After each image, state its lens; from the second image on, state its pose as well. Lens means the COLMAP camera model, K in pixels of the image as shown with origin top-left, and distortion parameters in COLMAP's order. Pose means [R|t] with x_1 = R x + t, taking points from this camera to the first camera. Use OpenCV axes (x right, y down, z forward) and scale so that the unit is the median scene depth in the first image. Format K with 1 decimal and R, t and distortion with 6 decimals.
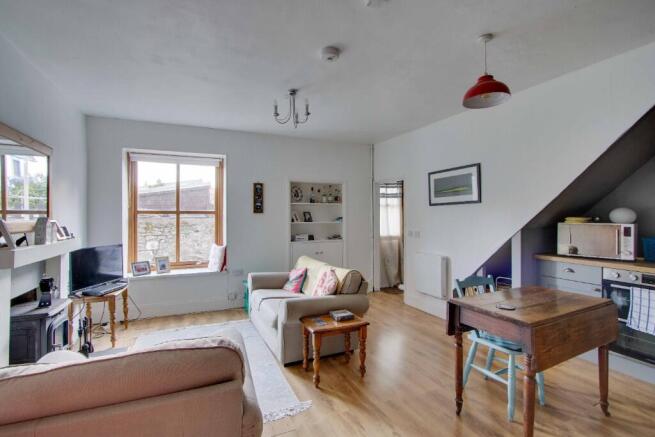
lens RADIAL K [[310.8, 0, 326.6], [0, 310.8, 212.9], [0, 0, 1]] dist [0.001008, 0.000496]
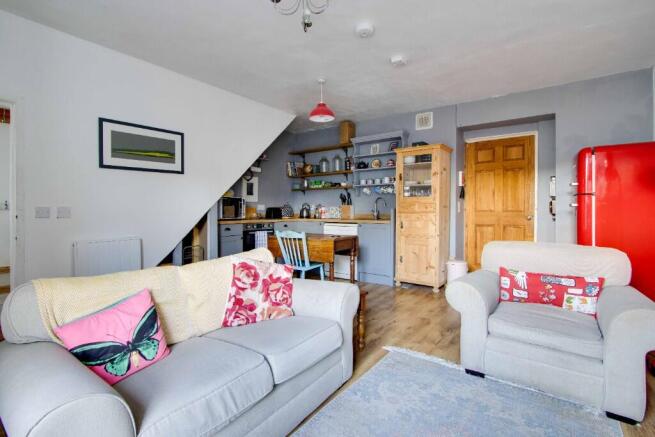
lens RADIAL K [[310.8, 0, 326.6], [0, 310.8, 212.9], [0, 0, 1]] dist [0.001008, 0.000496]
pose [[-0.484552, -0.011819, 0.874683, -0.572129], [-0.005225, 0.999930, 0.010617, 0.075667], [-0.874747, 0.000574, -0.484580, 1.072016]]
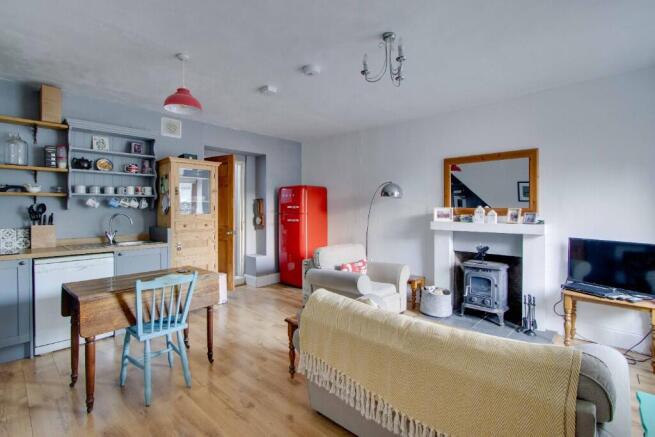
lens RADIAL K [[310.8, 0, 326.6], [0, 310.8, 212.9], [0, 0, 1]] dist [0.001008, 0.000496]
pose [[-0.922506, 0.009659, -0.385862, 0.284459], [0.008865, 0.999953, 0.003838, 0.022397], [0.385881, 0.000120, -0.922549, 1.382298]]
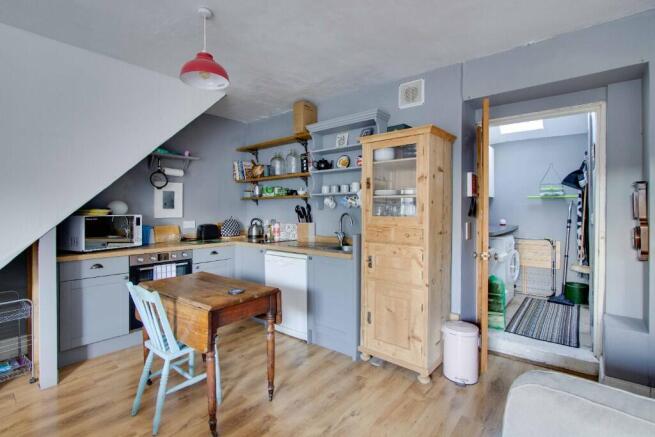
lens RADIAL K [[310.8, 0, 326.6], [0, 310.8, 212.9], [0, 0, 1]] dist [0.001008, 0.000496]
pose [[-0.430787, -0.010138, 0.902397, -0.282046], [-0.003026, 0.999948, 0.009790, 0.012465], [-0.902449, 0.001486, -0.430795, 0.647894]]
